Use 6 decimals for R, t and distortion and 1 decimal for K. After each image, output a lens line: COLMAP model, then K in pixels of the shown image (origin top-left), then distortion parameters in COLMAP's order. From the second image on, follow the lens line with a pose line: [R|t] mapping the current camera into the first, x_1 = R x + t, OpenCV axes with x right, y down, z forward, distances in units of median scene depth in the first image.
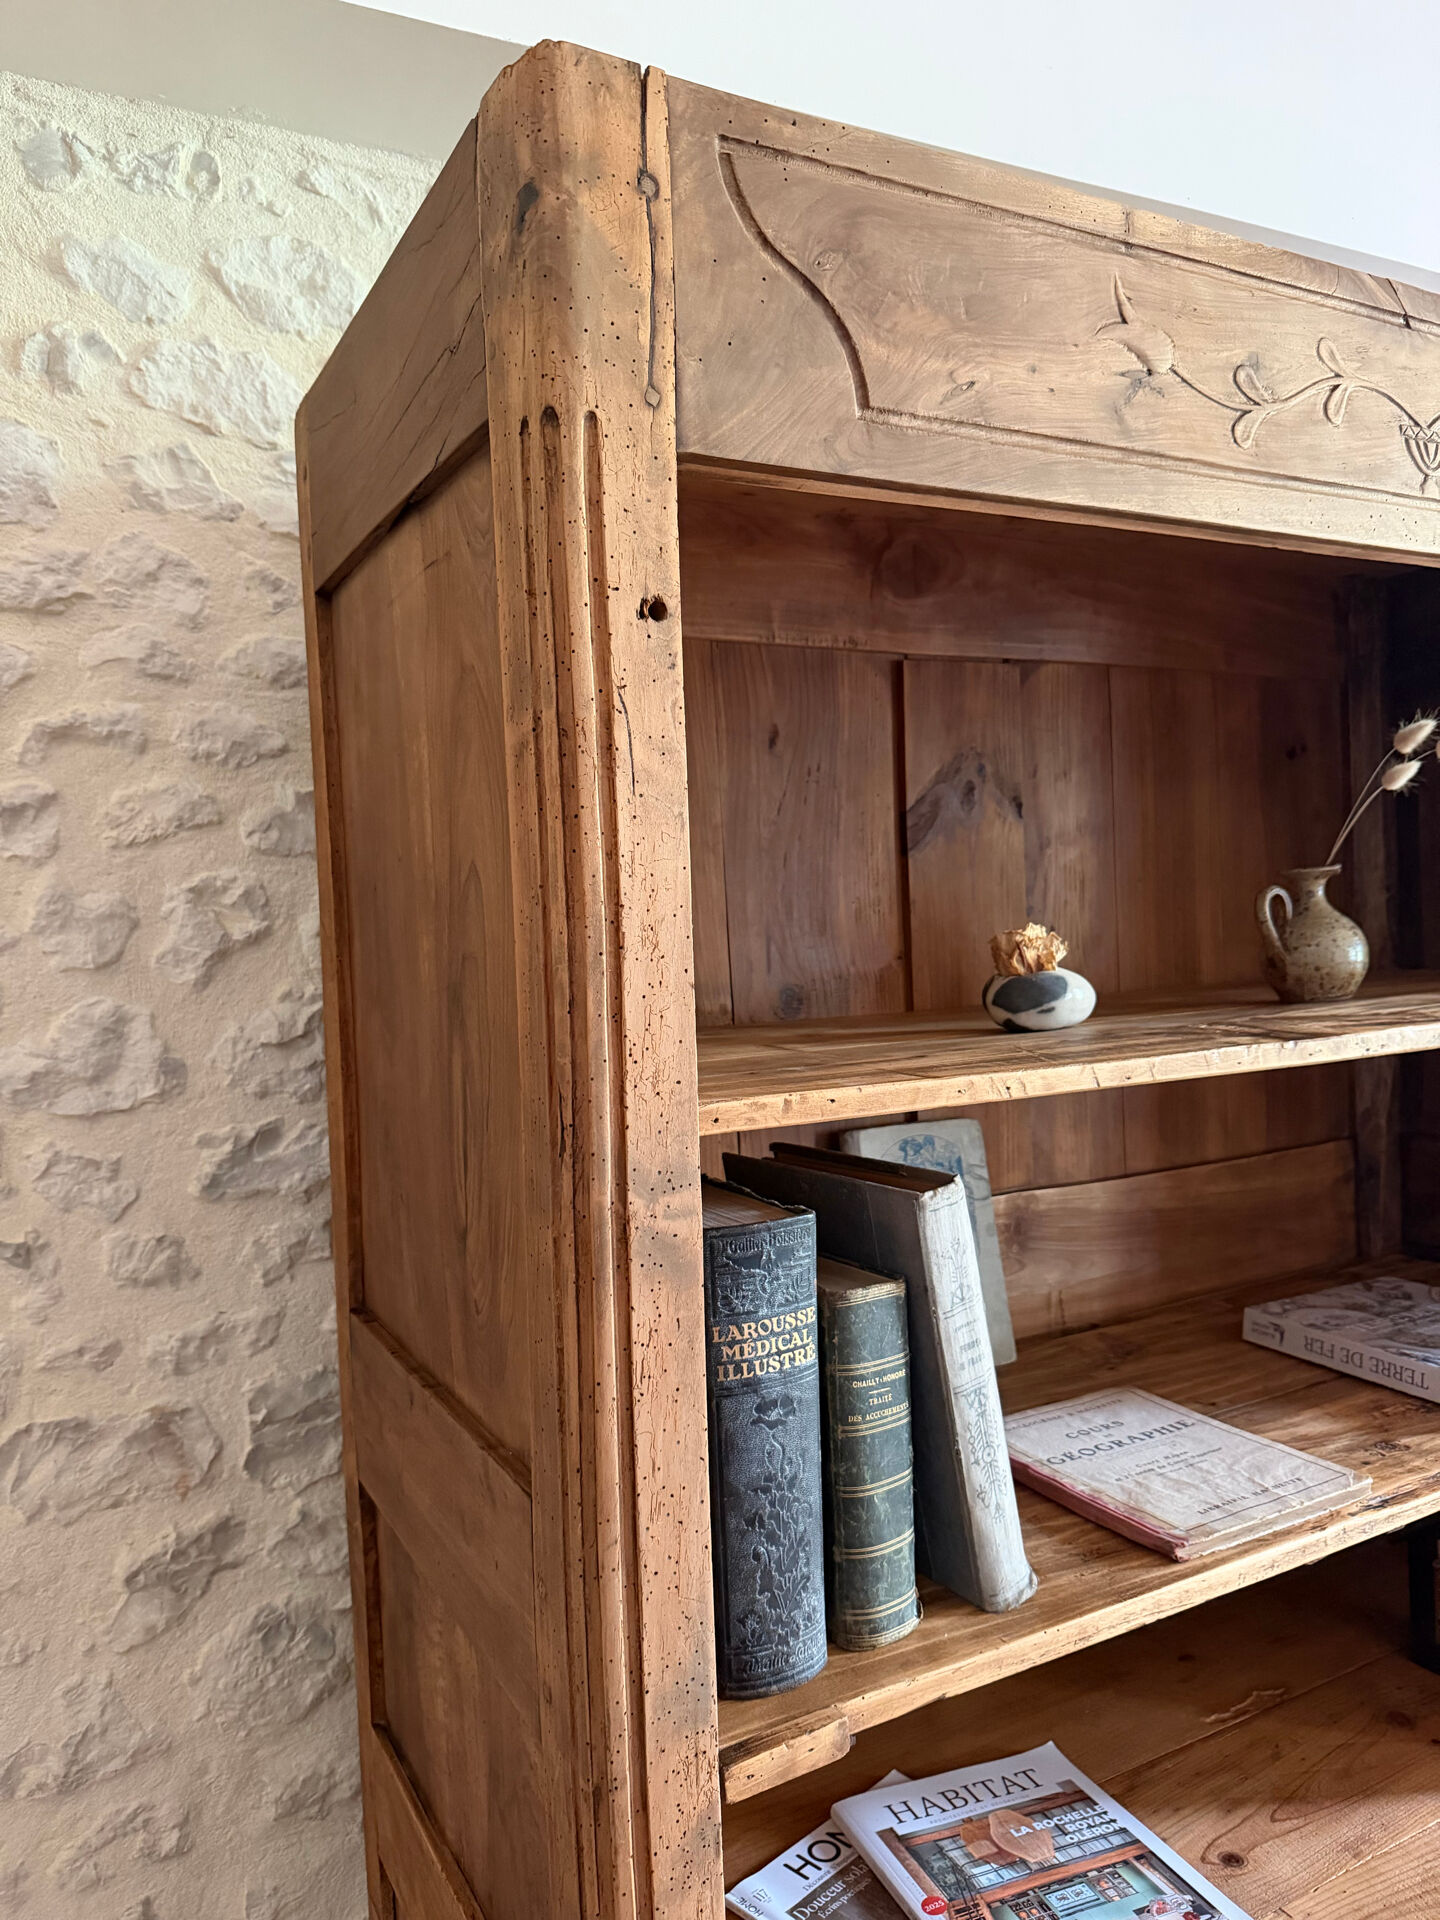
lens RADIAL K [[1367.9, 0, 708.1], [0, 1367.9, 955.2], [0, 0, 1]] dist [0.004127, -0.019135]
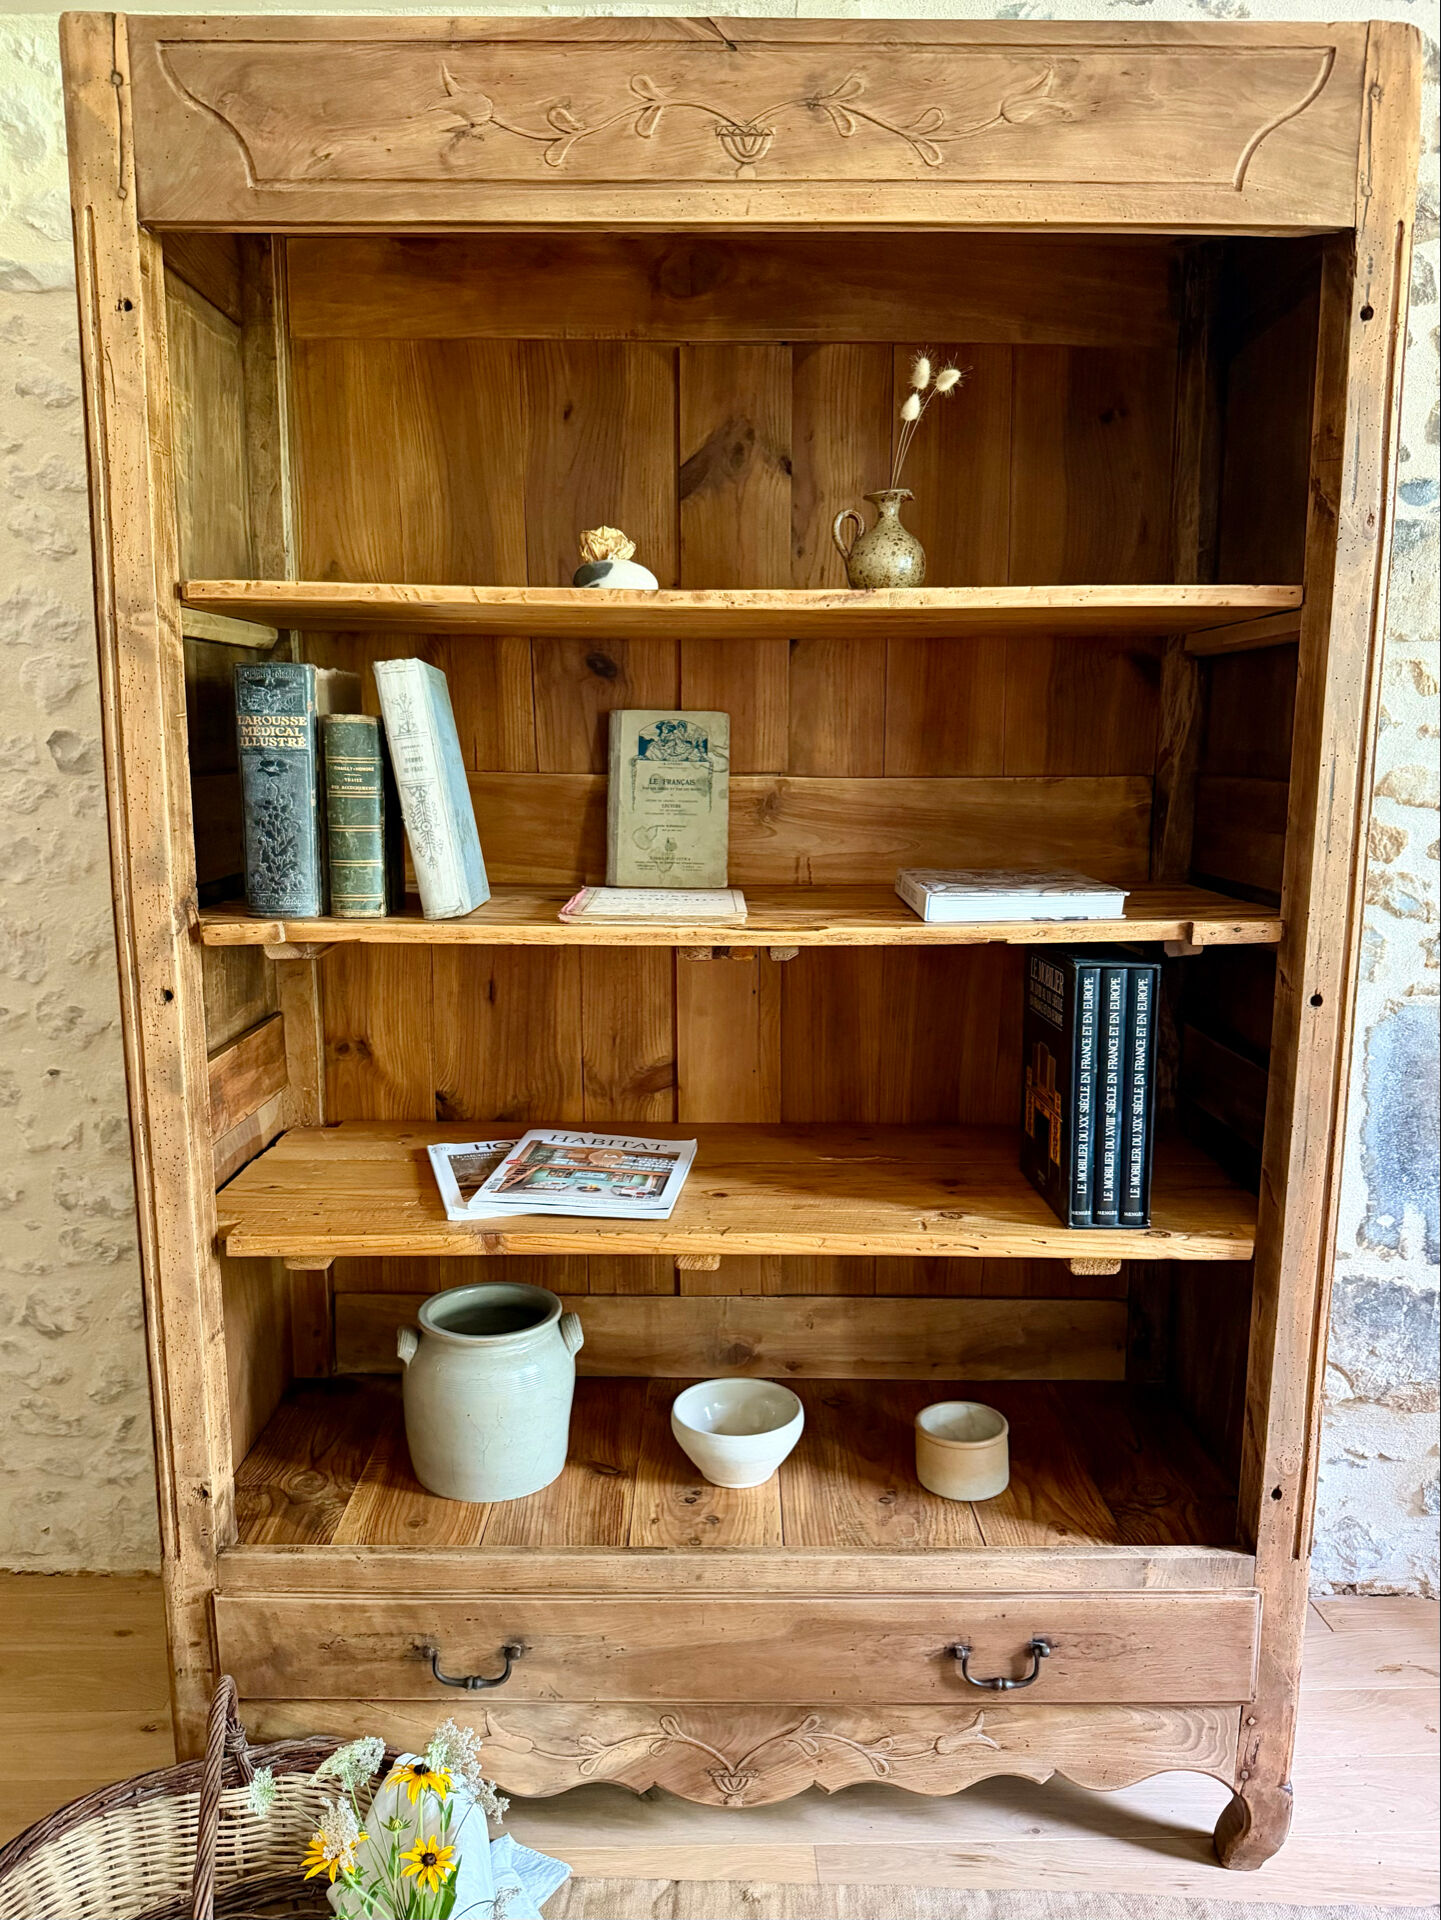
lens RADIAL K [[1427.9, 0, 717.1], [0, 1427.9, 967.0], [0, 0, 1]] dist [-0.004807, -0.007762]
pose [[0.884351, 0.116410, -0.452076, 1.232574], [-0.054409, 0.987512, 0.147850, 0.237954], [0.463641, -0.106155, 0.879641, -0.362299]]
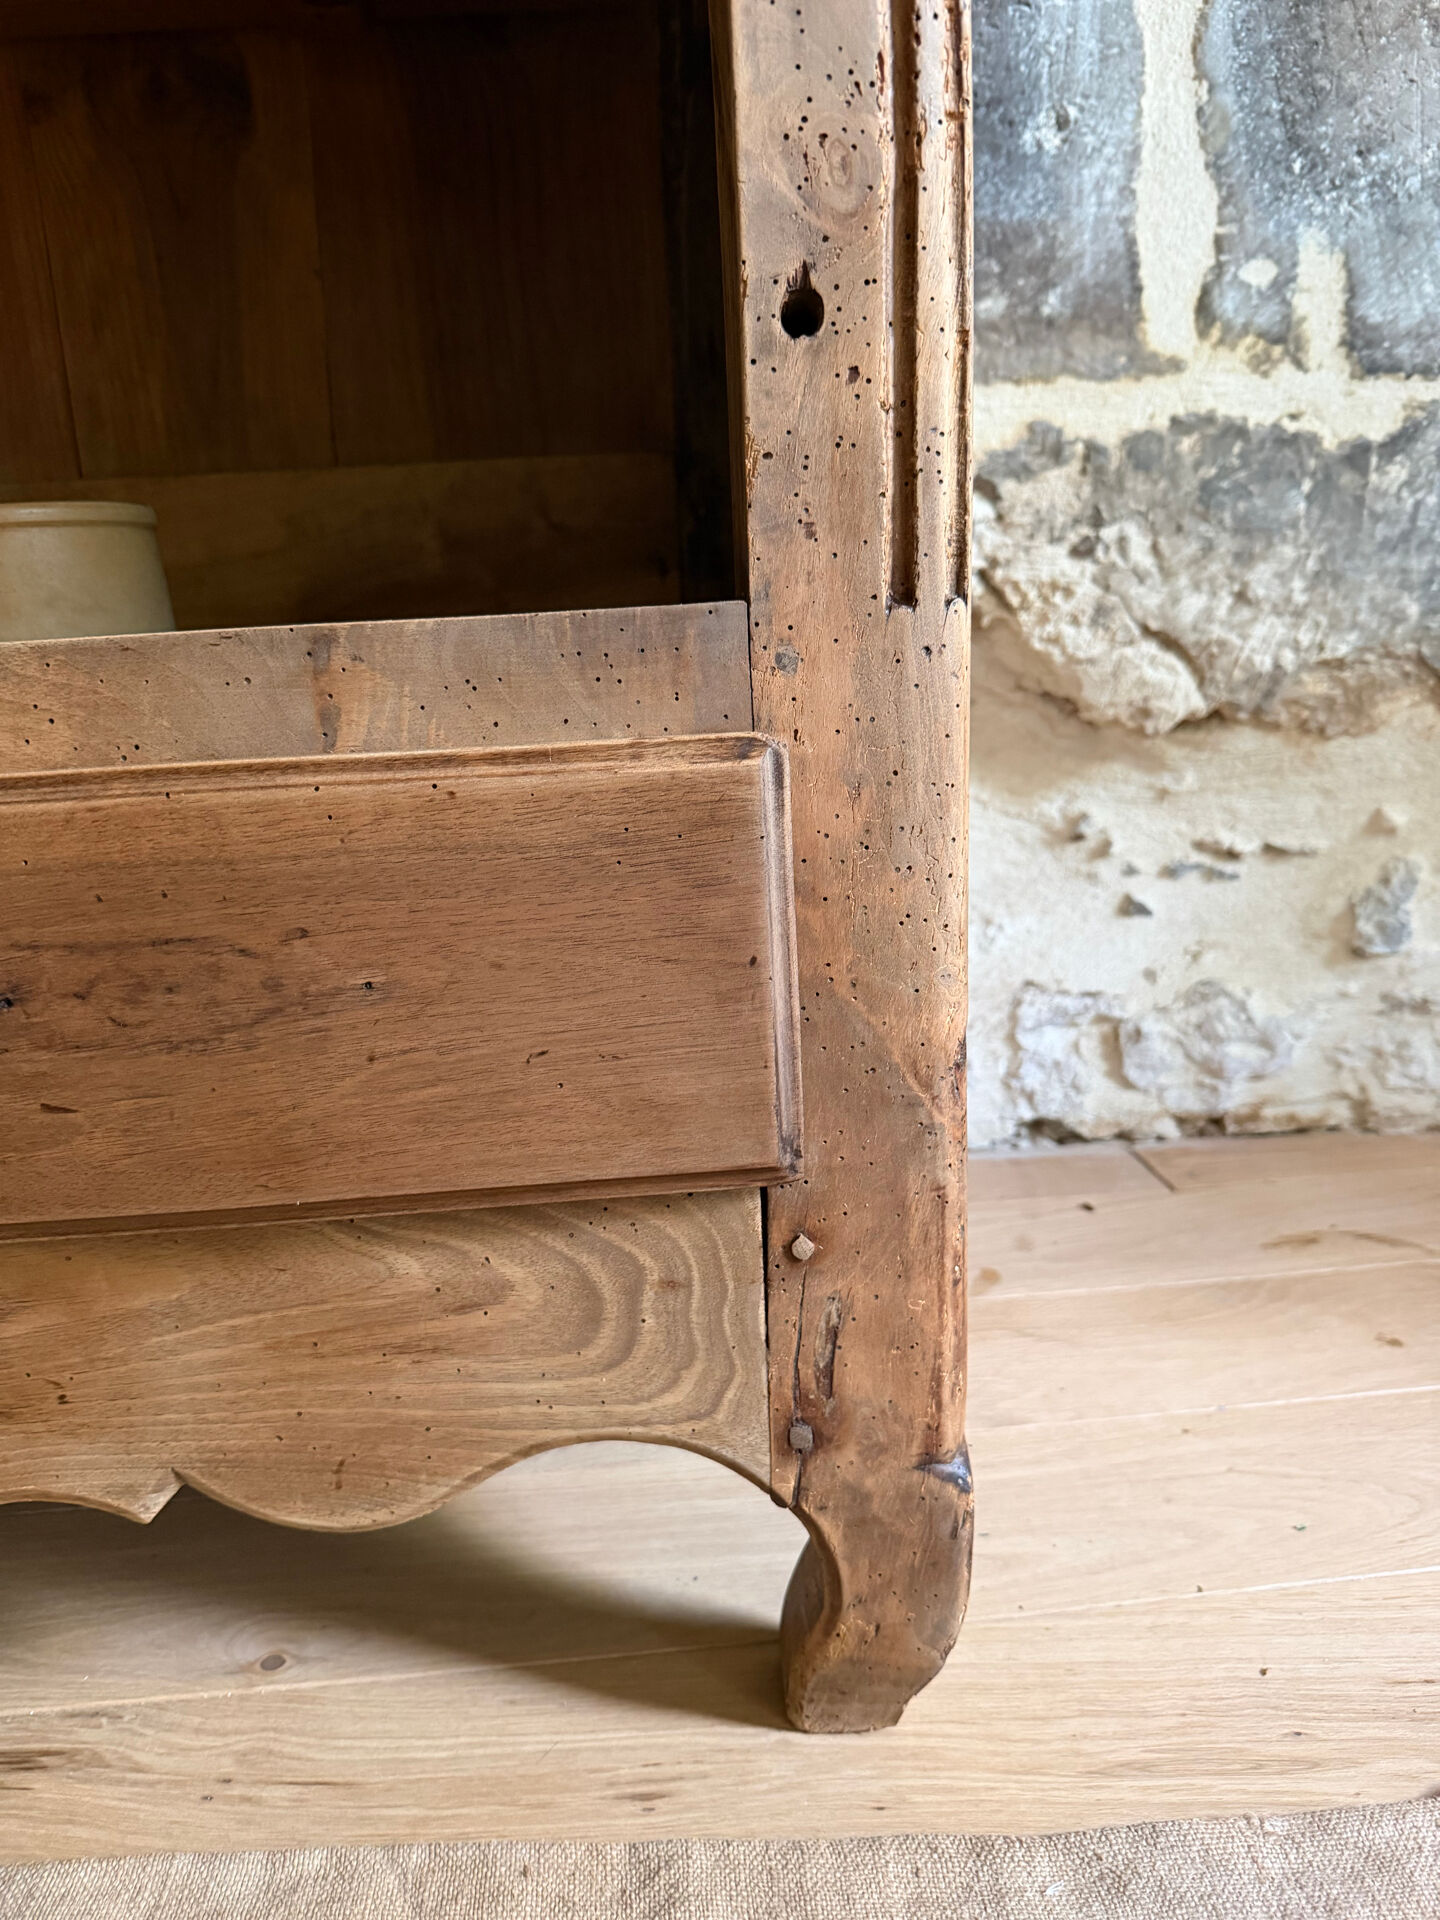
lens RADIAL K [[1367.9, 0, 729.2], [0, 1367.9, 972.4], [0, 0, 1]] dist [0.004127, -0.019135]
pose [[0.910983, 0.099344, -0.400300, 1.288669], [-0.000612, 0.970883, 0.239554, 1.148043], [0.412443, -0.217985, 0.884519, 0.940923]]
